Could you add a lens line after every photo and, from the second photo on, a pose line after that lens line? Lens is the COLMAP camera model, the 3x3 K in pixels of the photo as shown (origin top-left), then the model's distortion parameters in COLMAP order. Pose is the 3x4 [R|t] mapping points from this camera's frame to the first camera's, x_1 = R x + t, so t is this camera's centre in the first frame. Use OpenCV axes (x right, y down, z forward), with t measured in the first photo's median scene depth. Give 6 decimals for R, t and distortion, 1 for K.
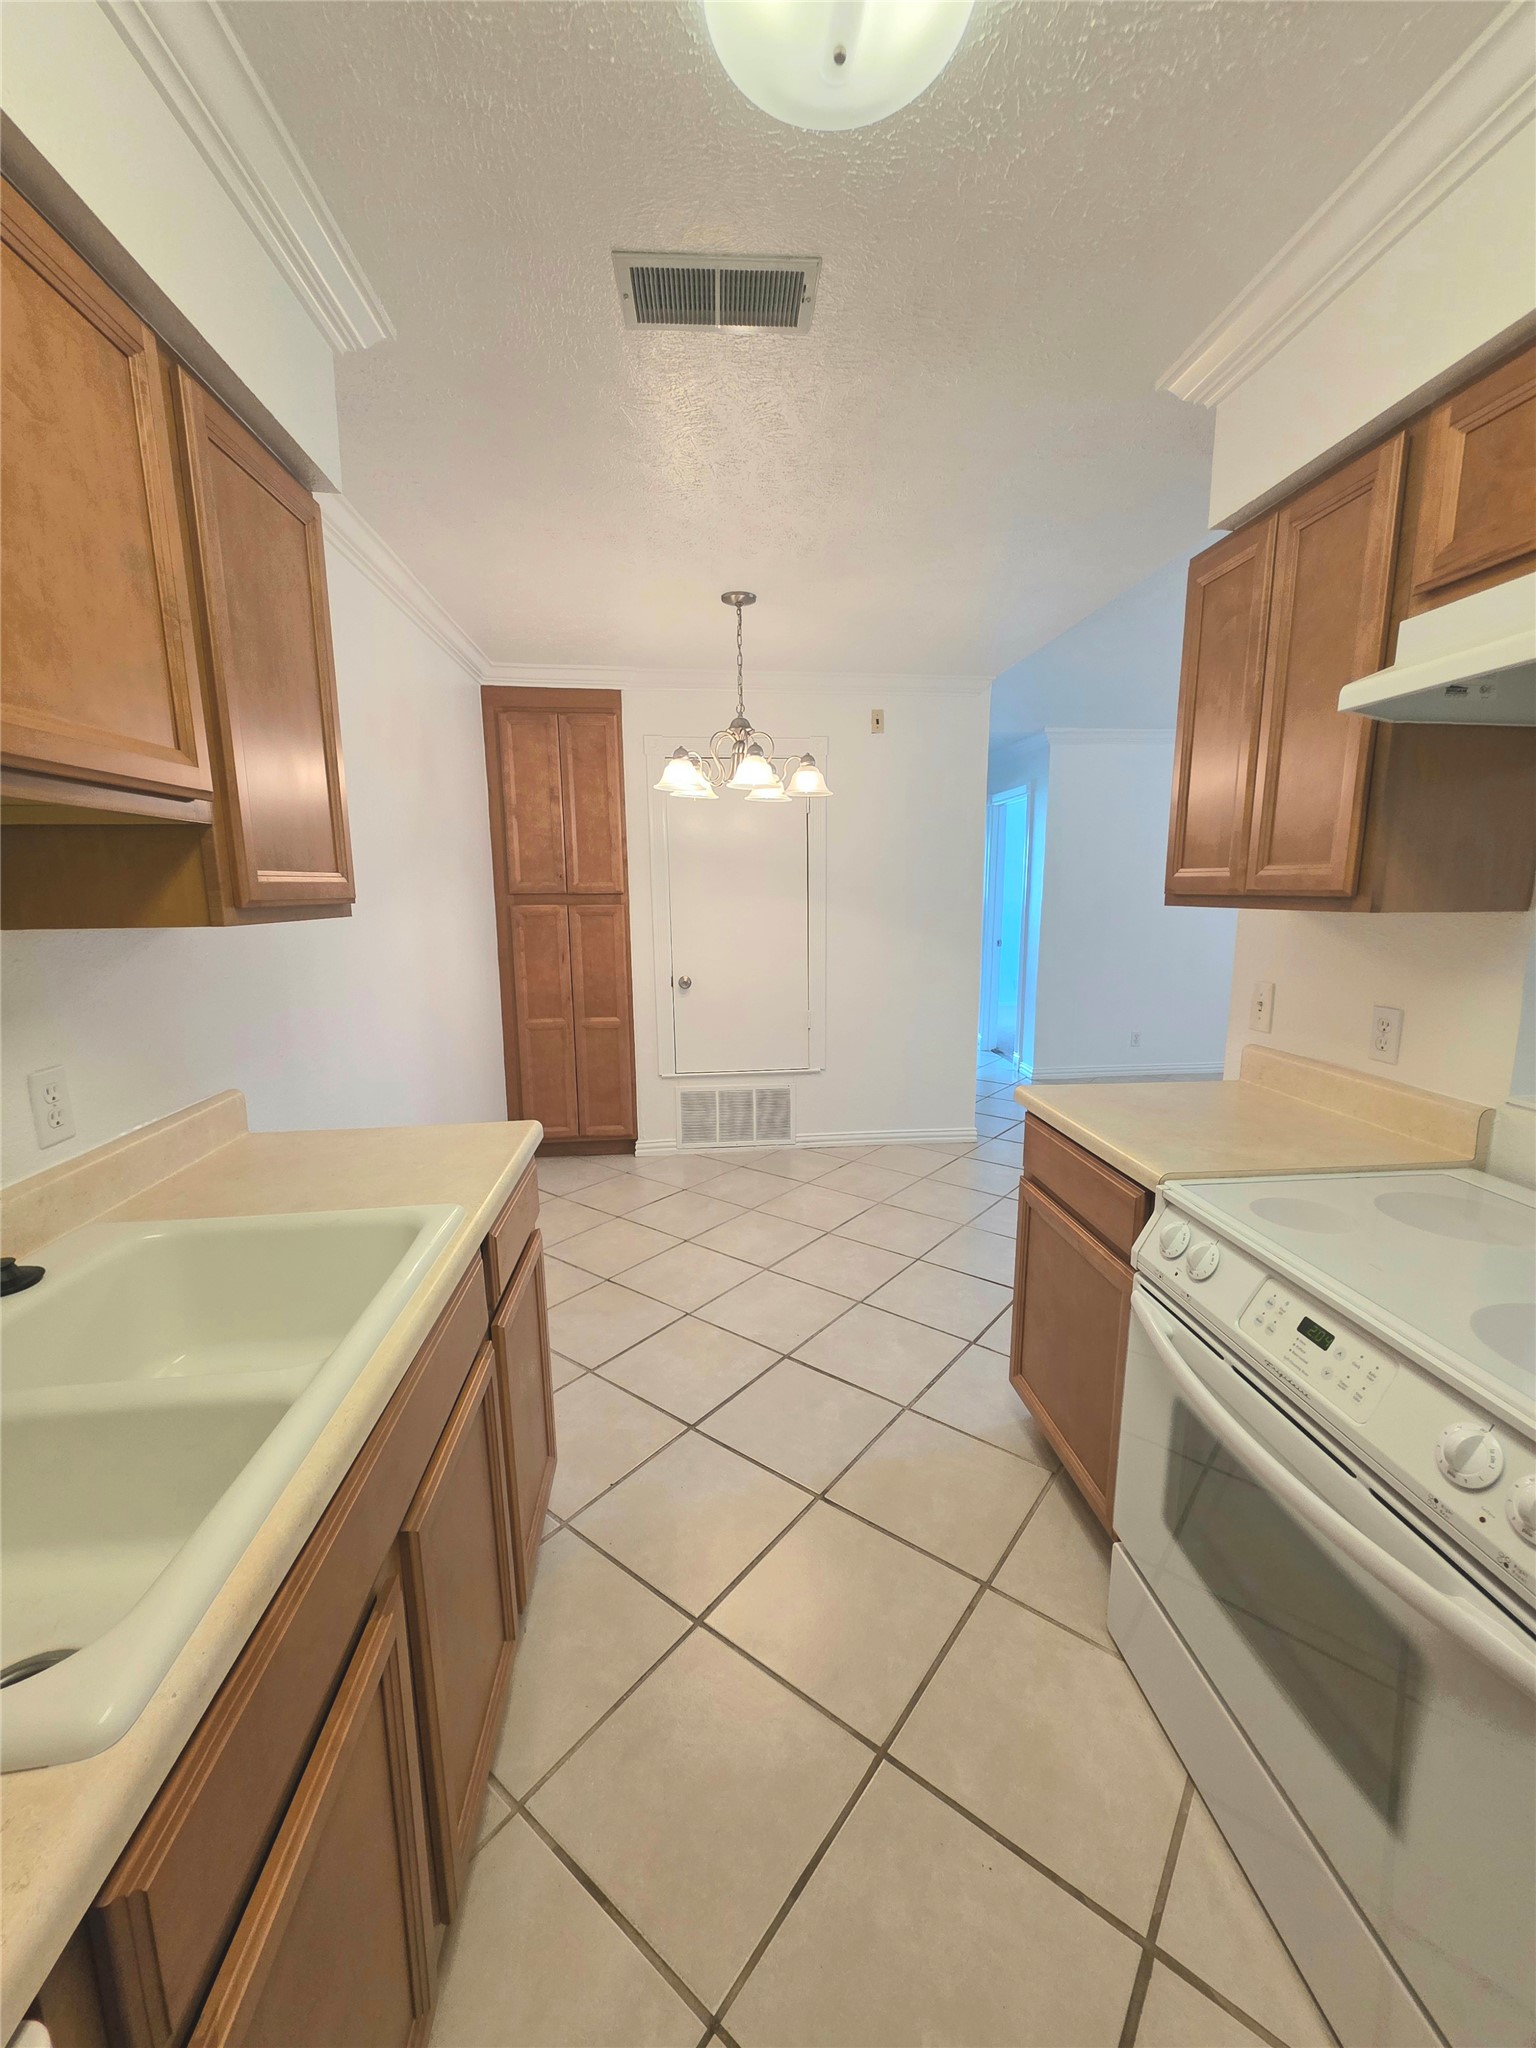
lens RADIAL K [[819.1, 0, 775.7], [0, 819.1, 1031.8], [0, 0, 1]] dist [-0.003165, -0.000006]
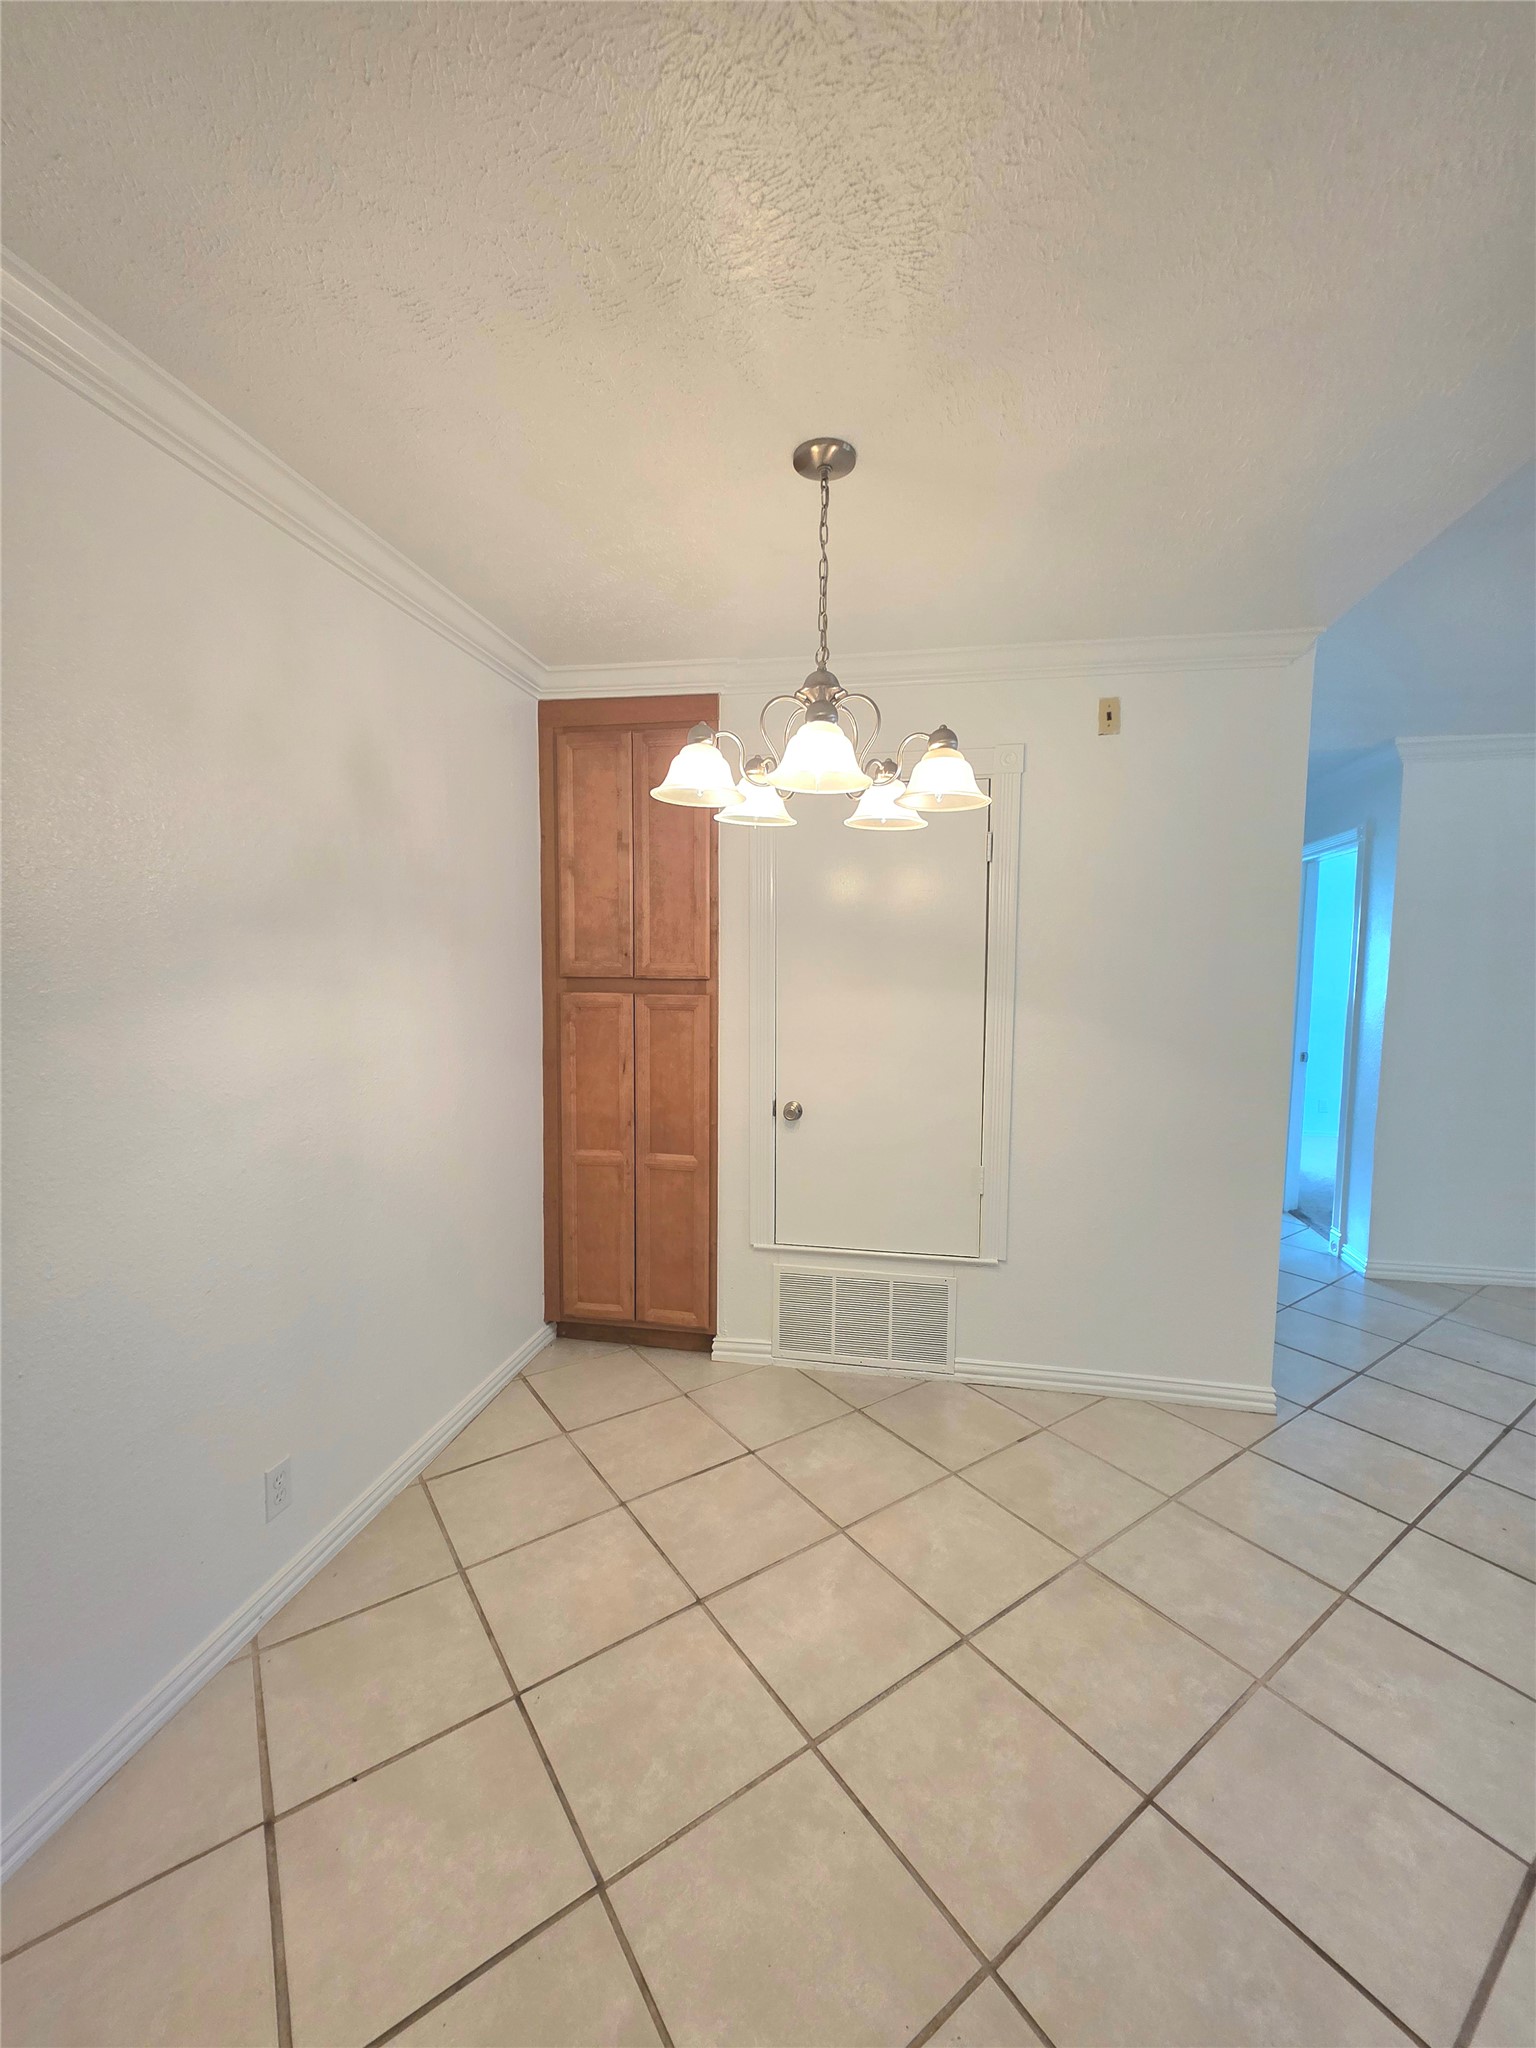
lens RADIAL K [[819.1, 0, 775.7], [0, 819.1, 1031.8], [0, 0, 1]] dist [-0.003165, -0.000006]
pose [[0.957731, 0.038220, -0.285116, 0.067648], [-0.065931, 0.993915, -0.088235, -0.066548], [0.280009, 0.103304, 0.954423, 0.355095]]
